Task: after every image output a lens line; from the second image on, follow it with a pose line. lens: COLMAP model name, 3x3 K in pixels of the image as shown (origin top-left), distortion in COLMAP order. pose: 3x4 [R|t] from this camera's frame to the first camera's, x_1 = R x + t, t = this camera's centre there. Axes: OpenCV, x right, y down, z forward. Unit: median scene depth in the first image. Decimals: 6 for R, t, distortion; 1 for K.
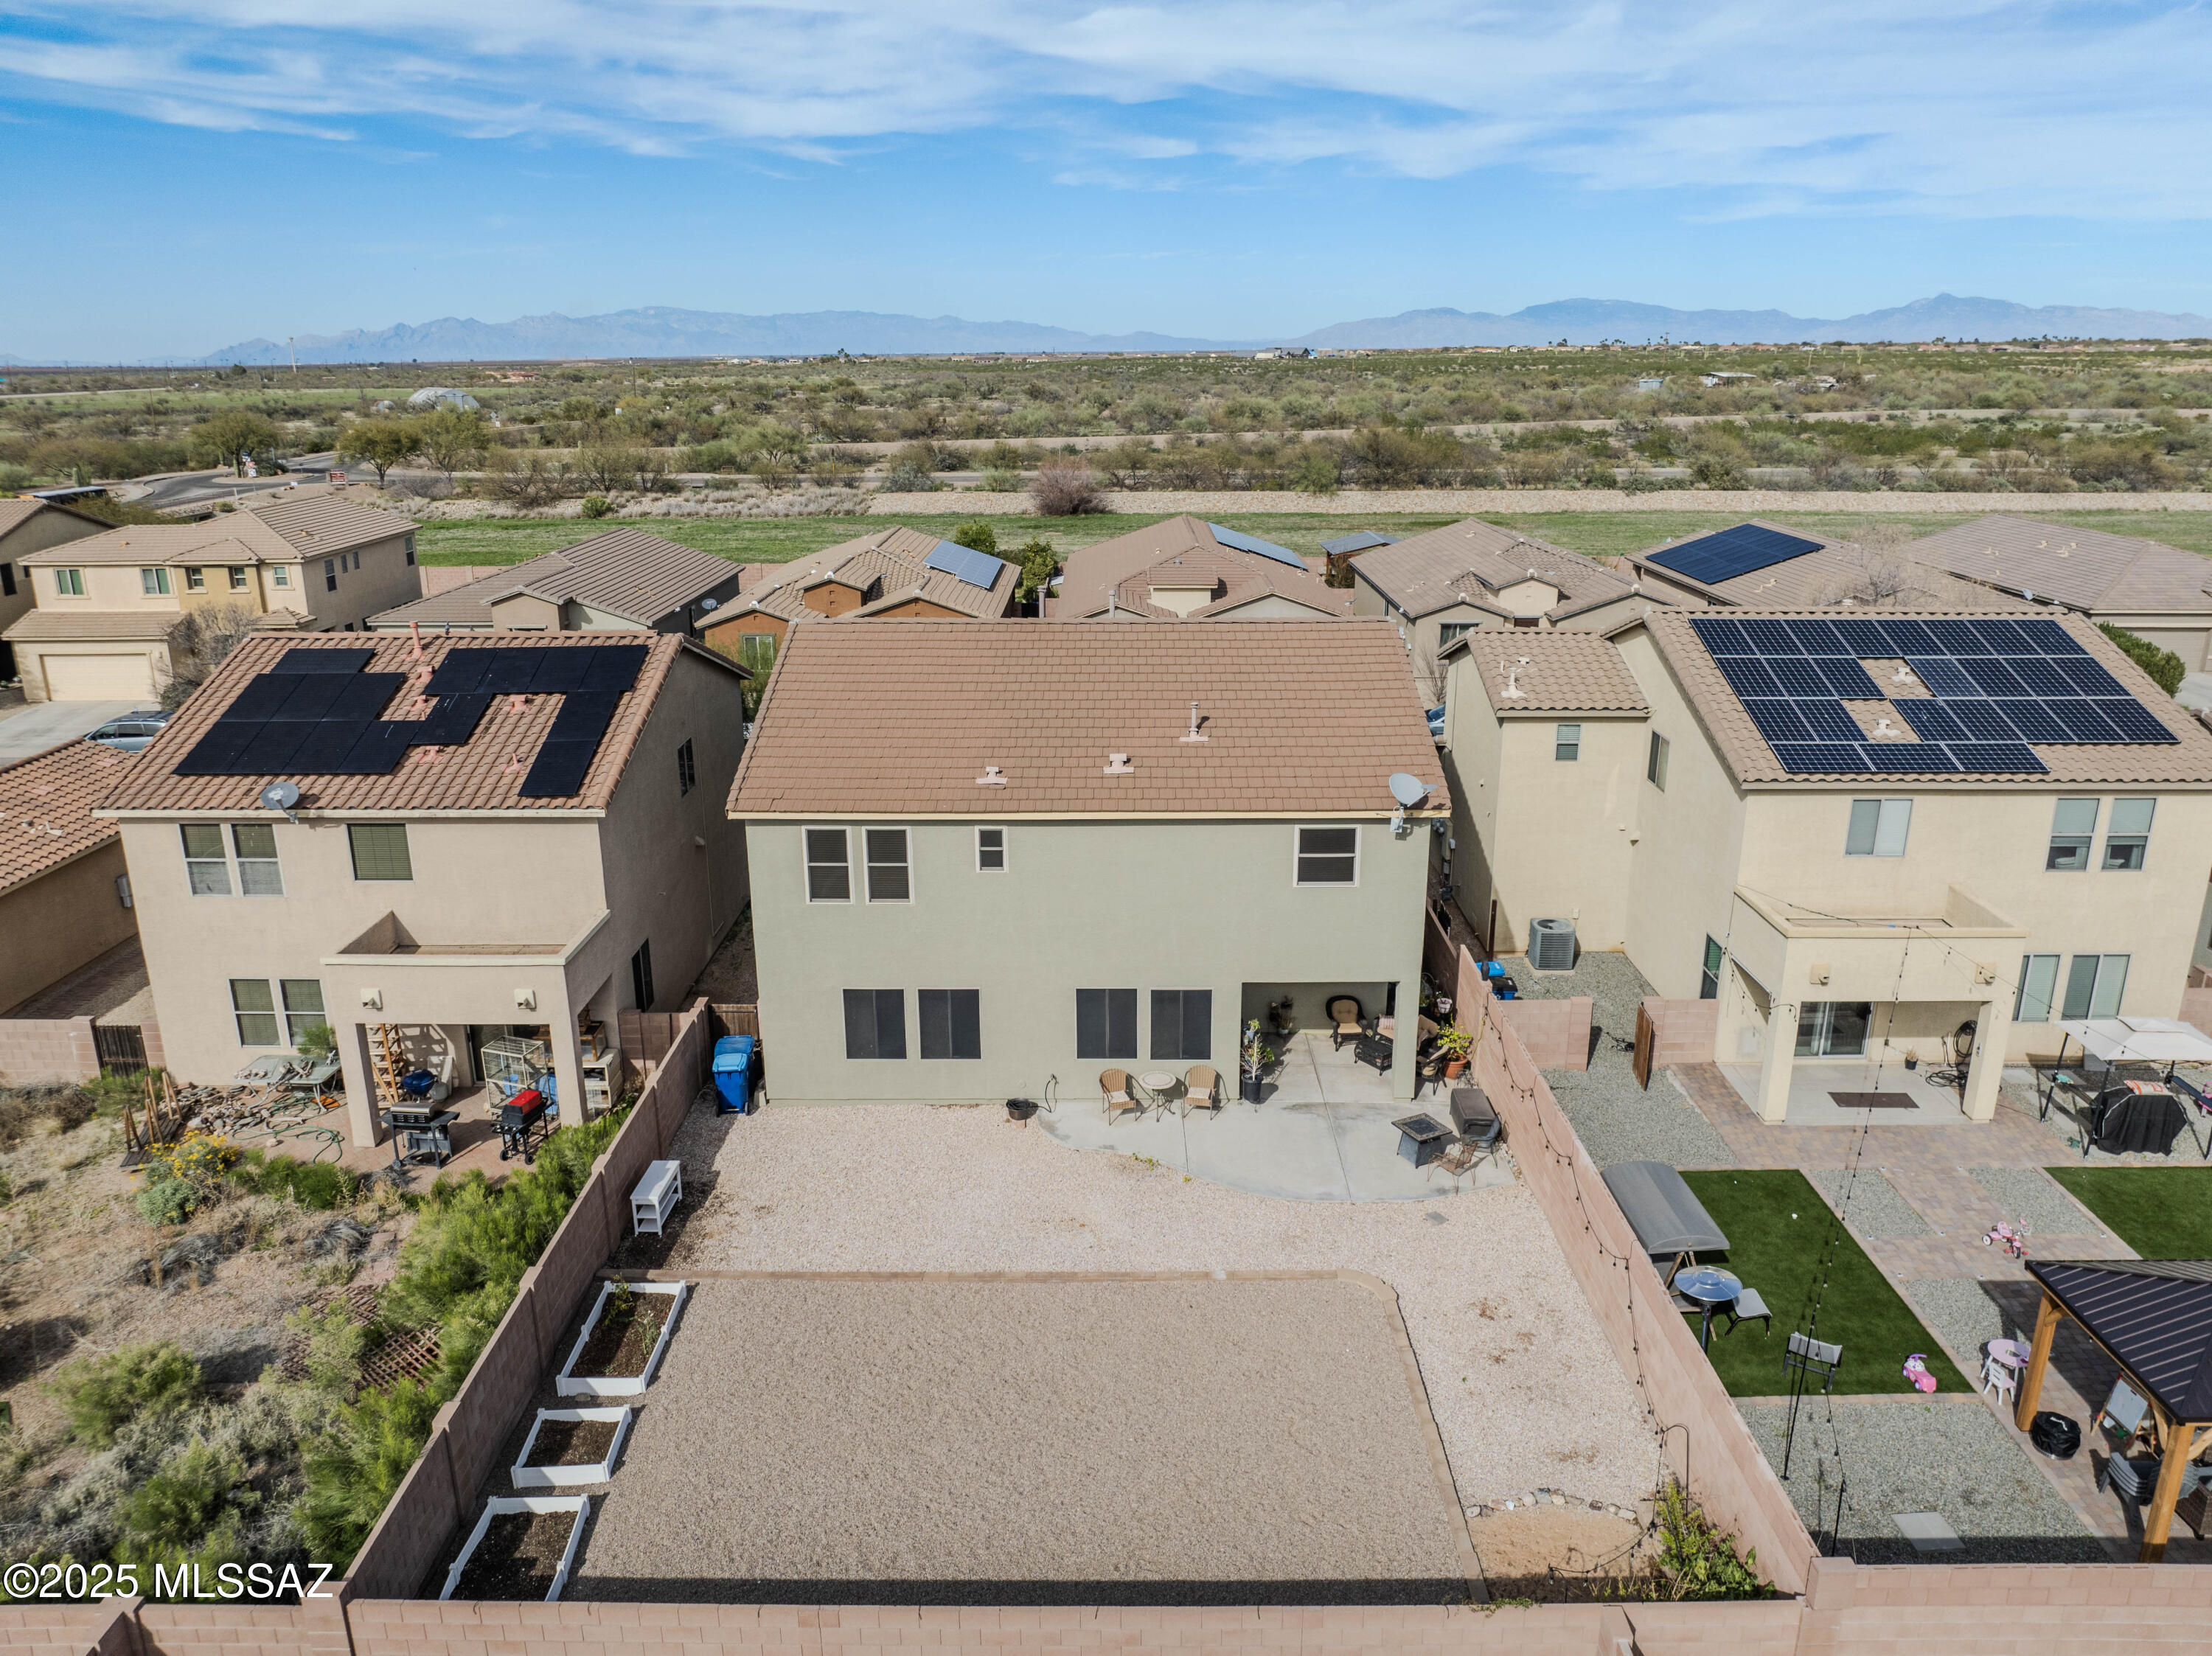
lens RADIAL K [[1544.0, 0, 1133.0], [0, 1544.0, 804.9], [0, 0, 1]] dist [-0.036228, -0.003789]
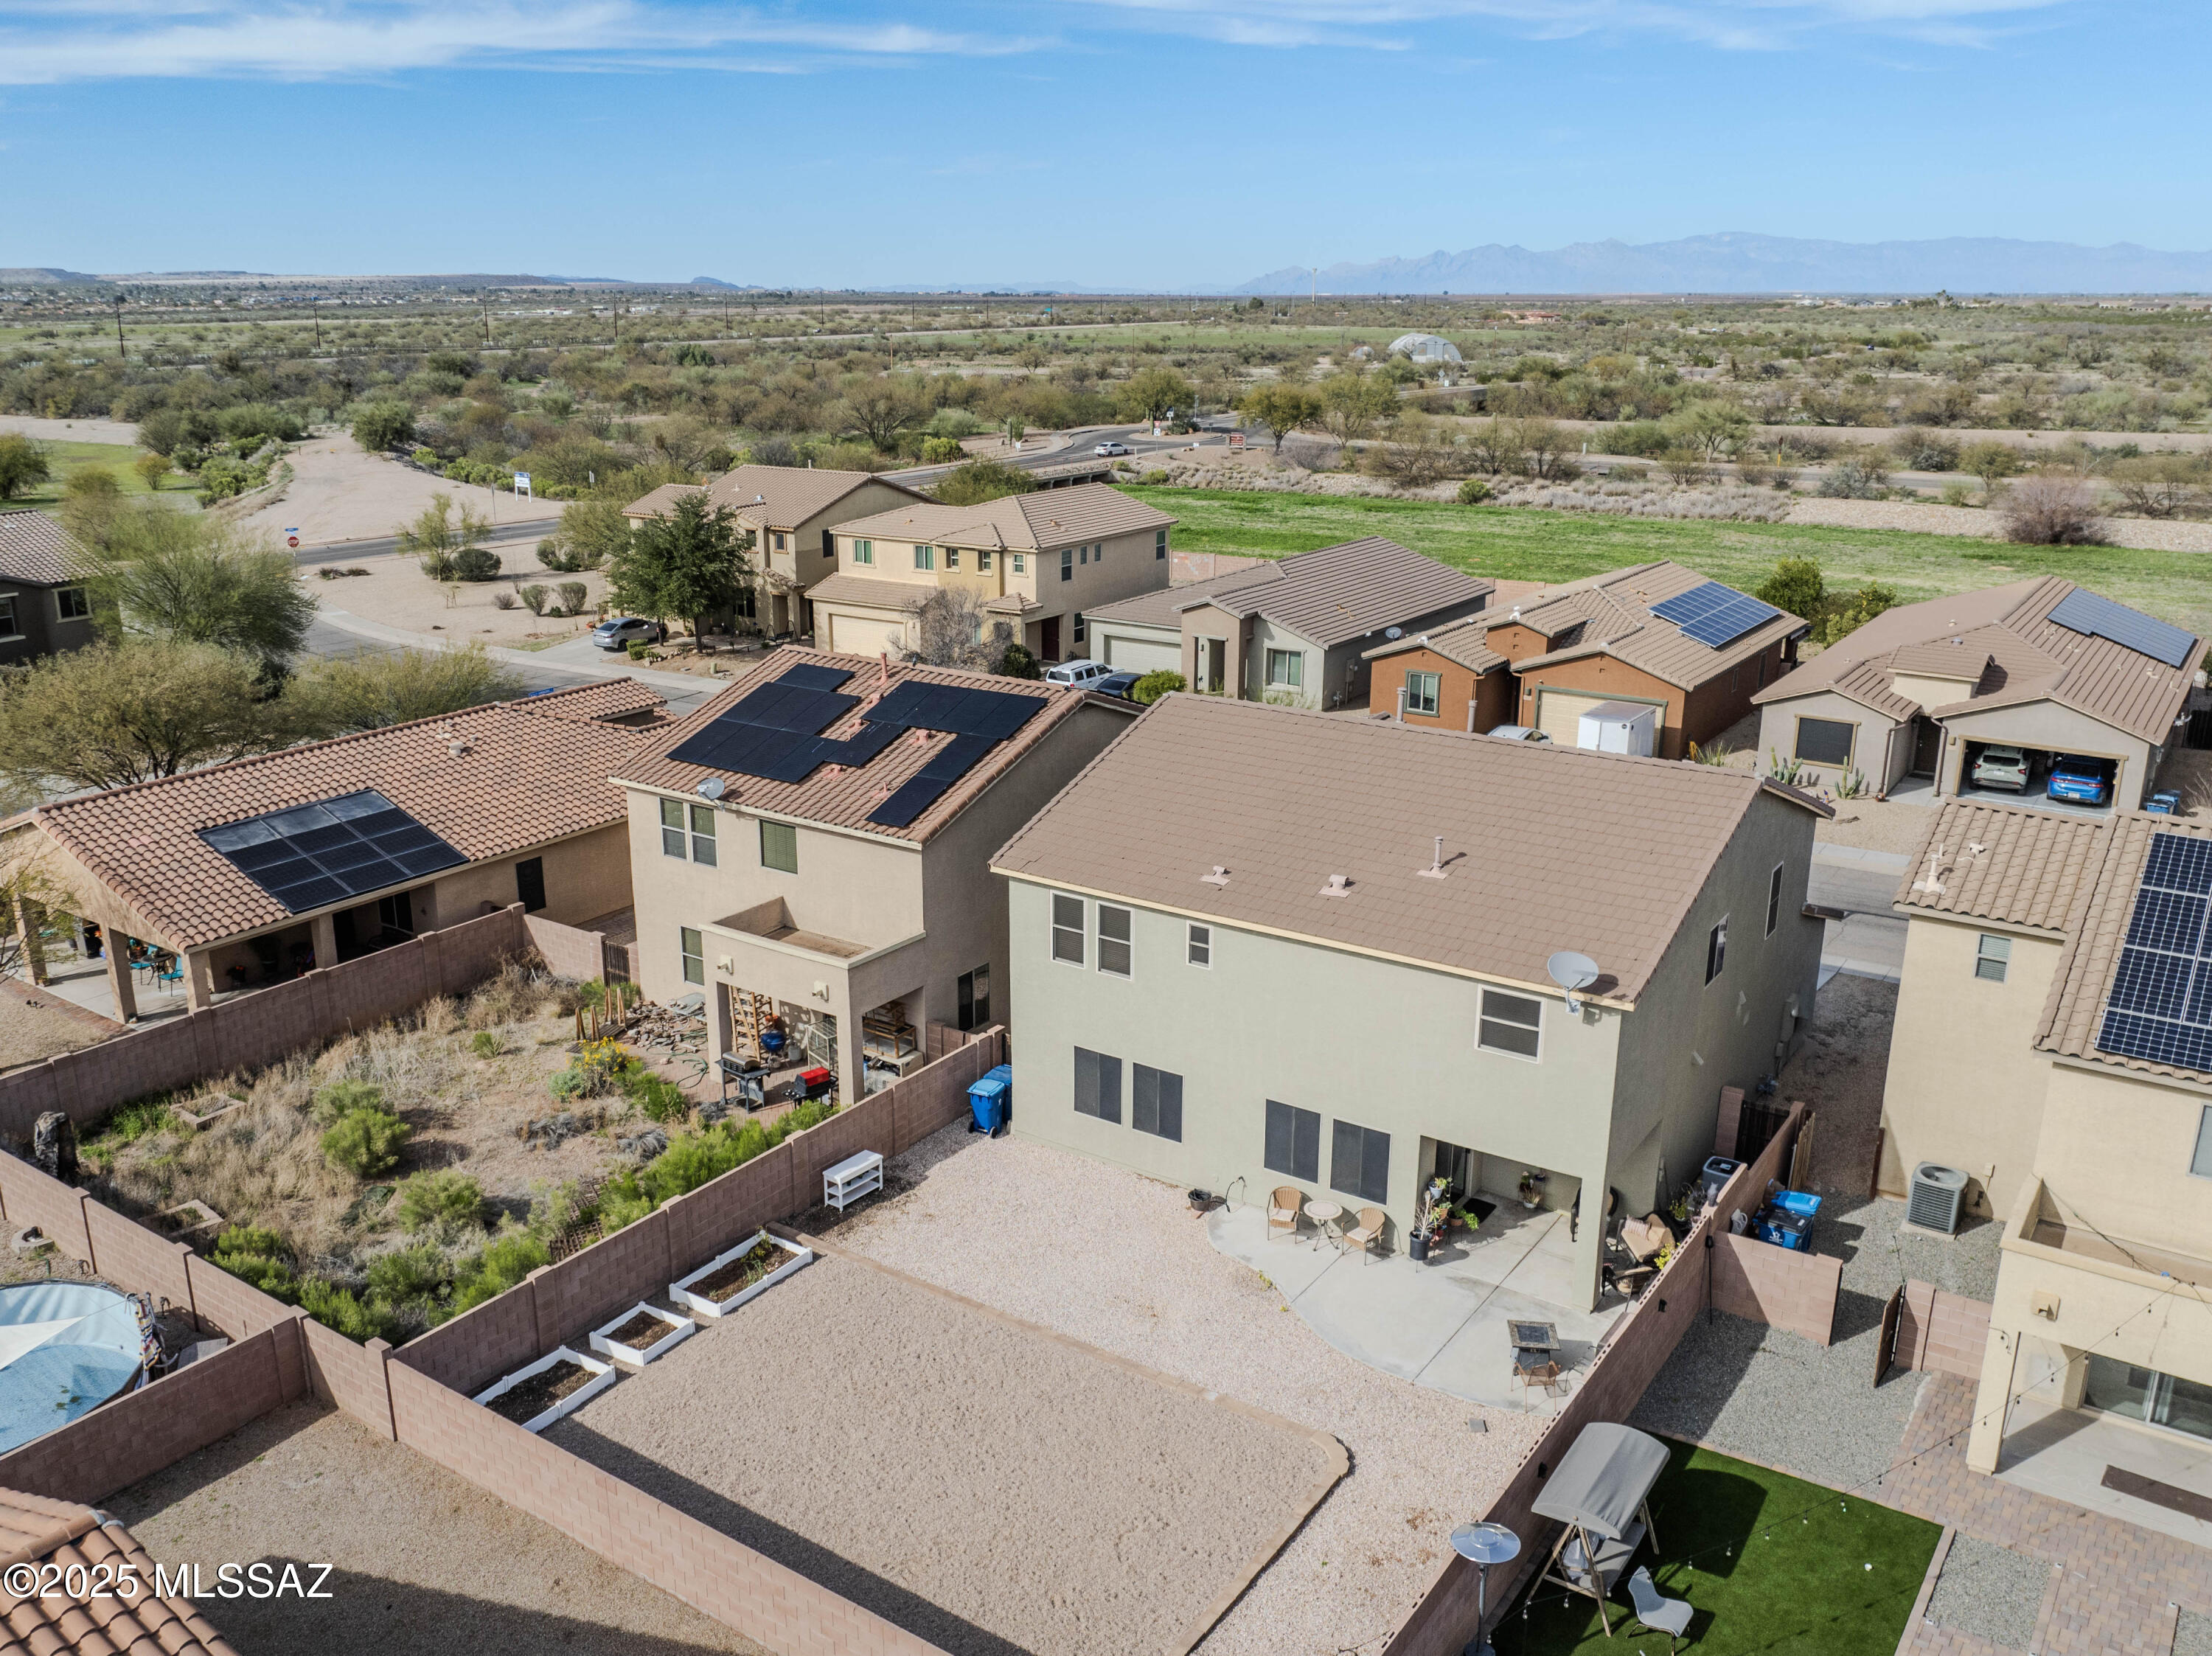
lens RADIAL K [[1837.0, 0, 1106.0], [0, 1837.0, 828.0], [0, 0, 1]] dist [-0.027190, -0.008667]
pose [[0.820809, 0.163903, -0.547183, 0.496978], [-0.162560, 0.985364, 0.051306, -0.097764], [0.547583, 0.046838, 0.835439, -0.064011]]
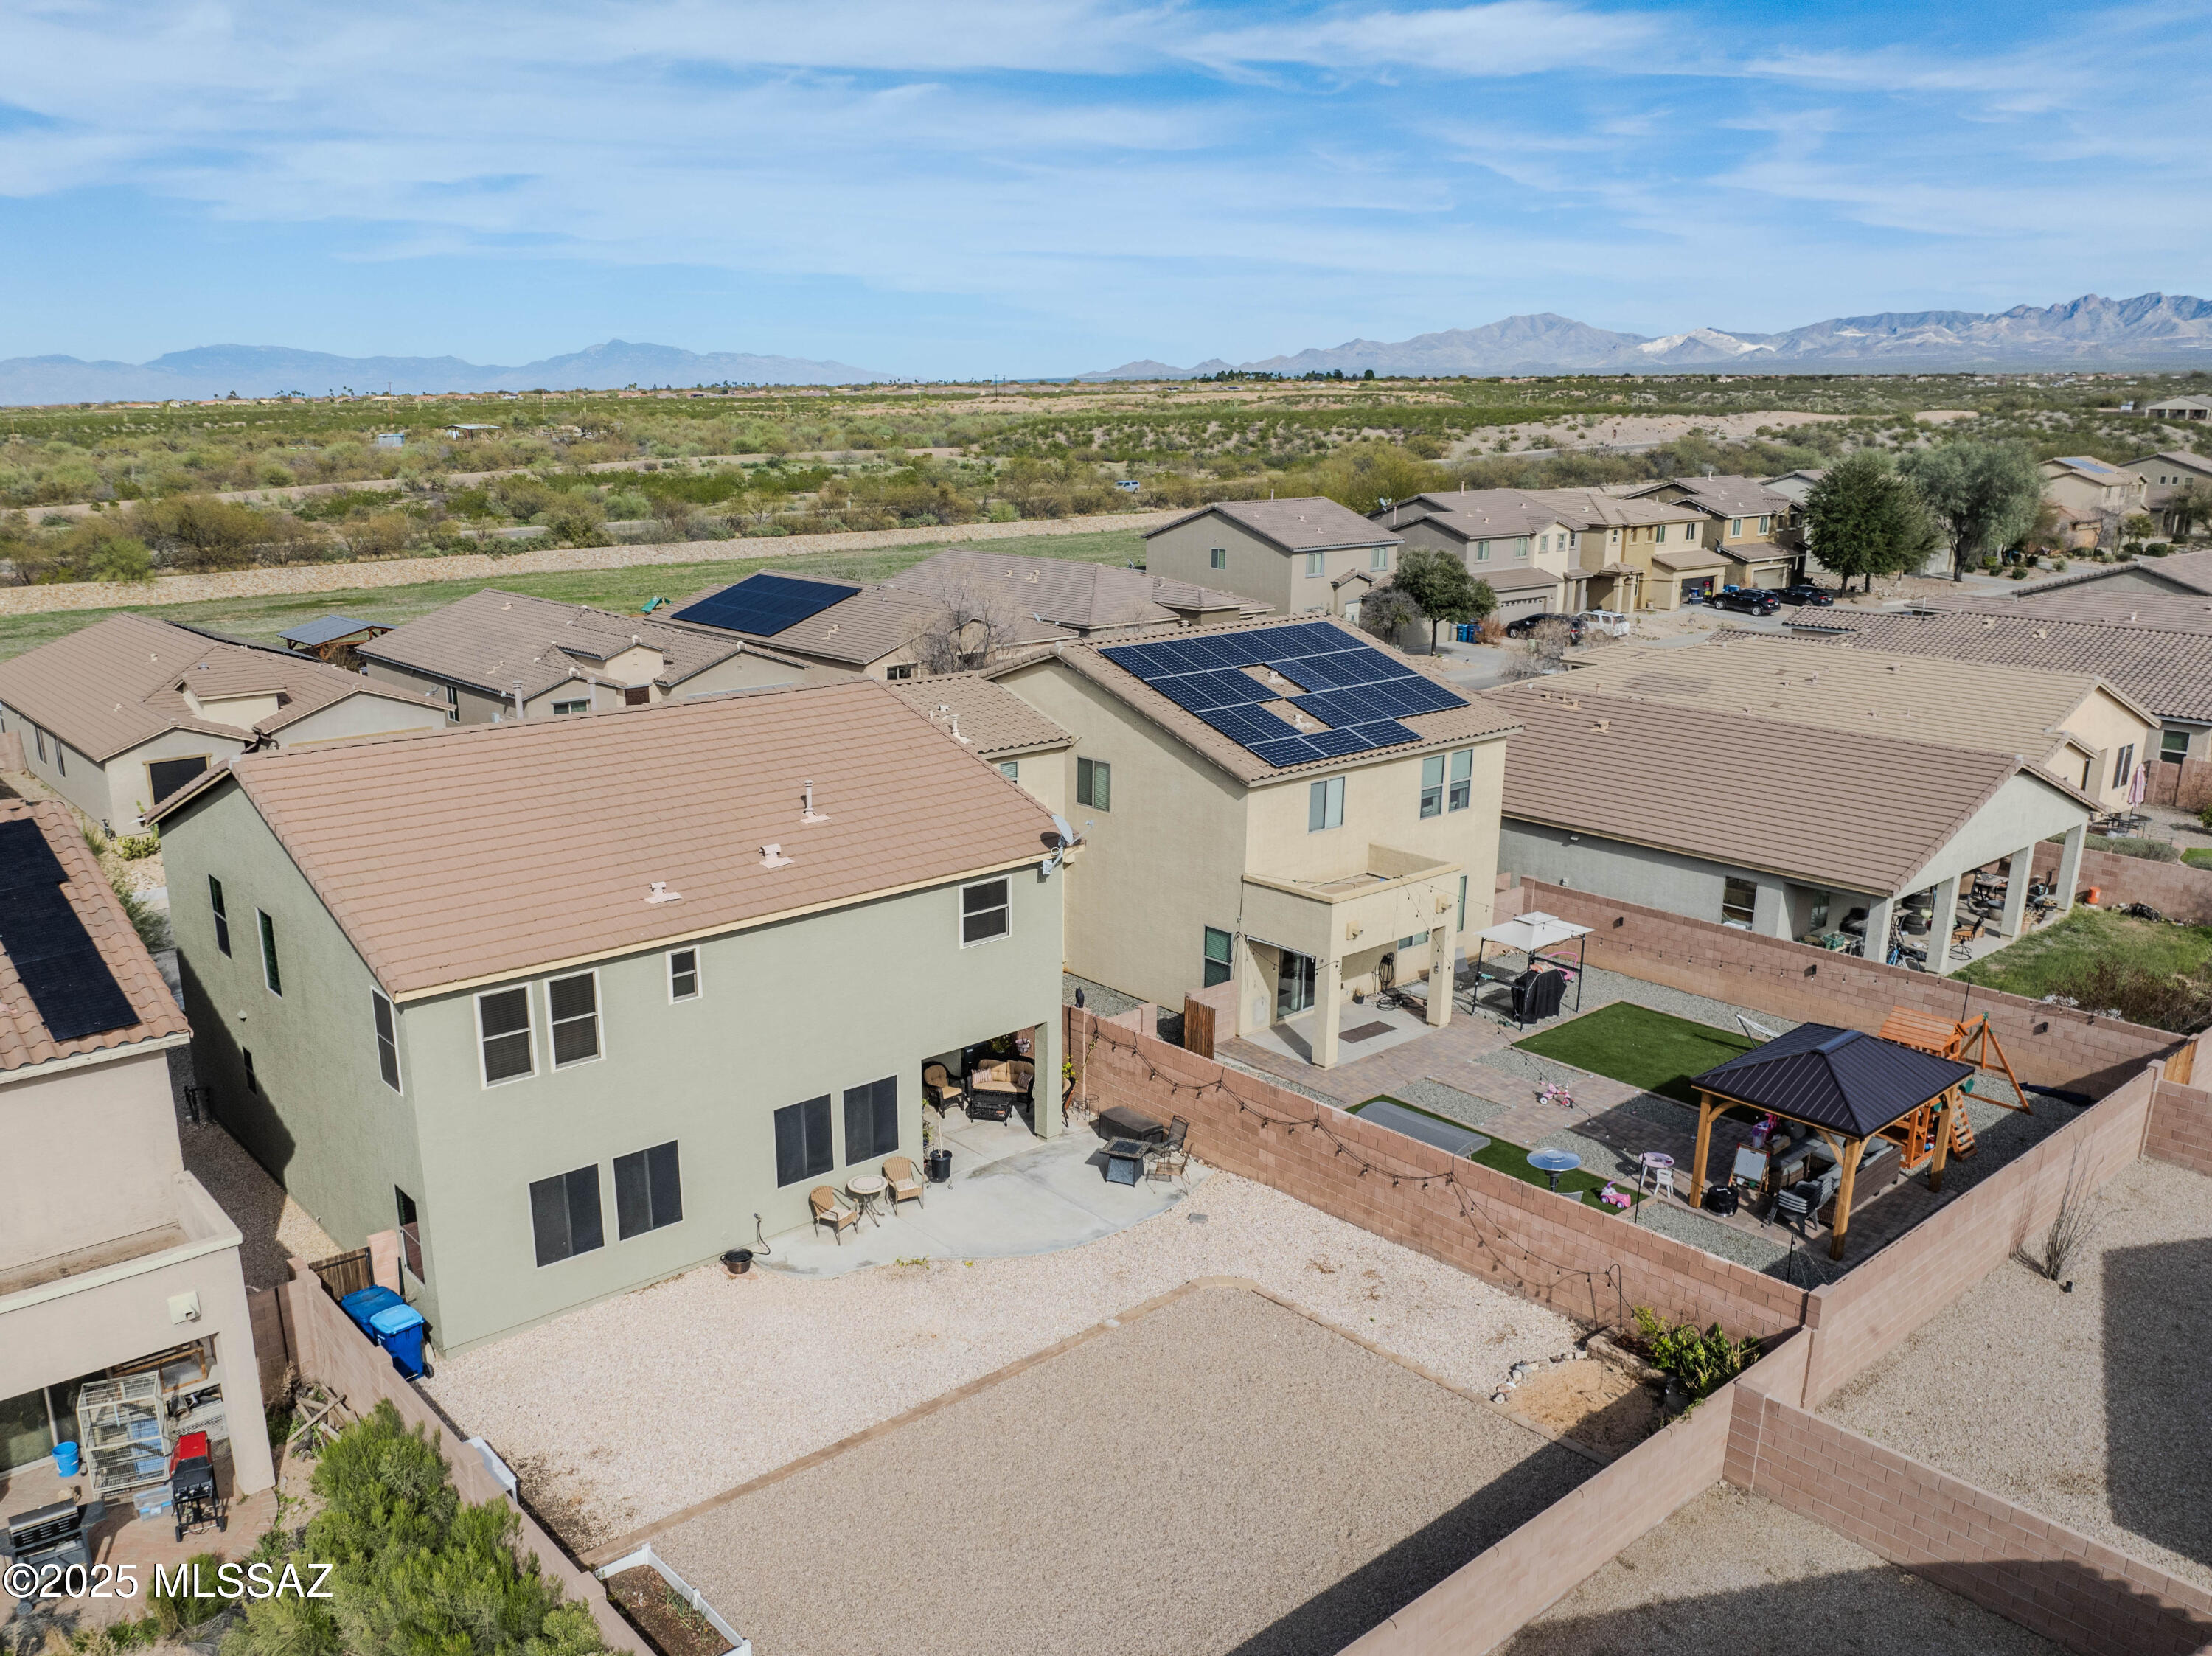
lens RADIAL K [[1701.1, 0, 1106.0], [0, 1701.1, 828.0], [0, 0, 1]] dist [-0.047043, -0.001000]
pose [[0.757441, -0.156396, 0.633895, -0.485600], [0.181681, 0.983028, 0.025445, -0.032441], [-0.627117, 0.095894, 0.773000, 0.096474]]
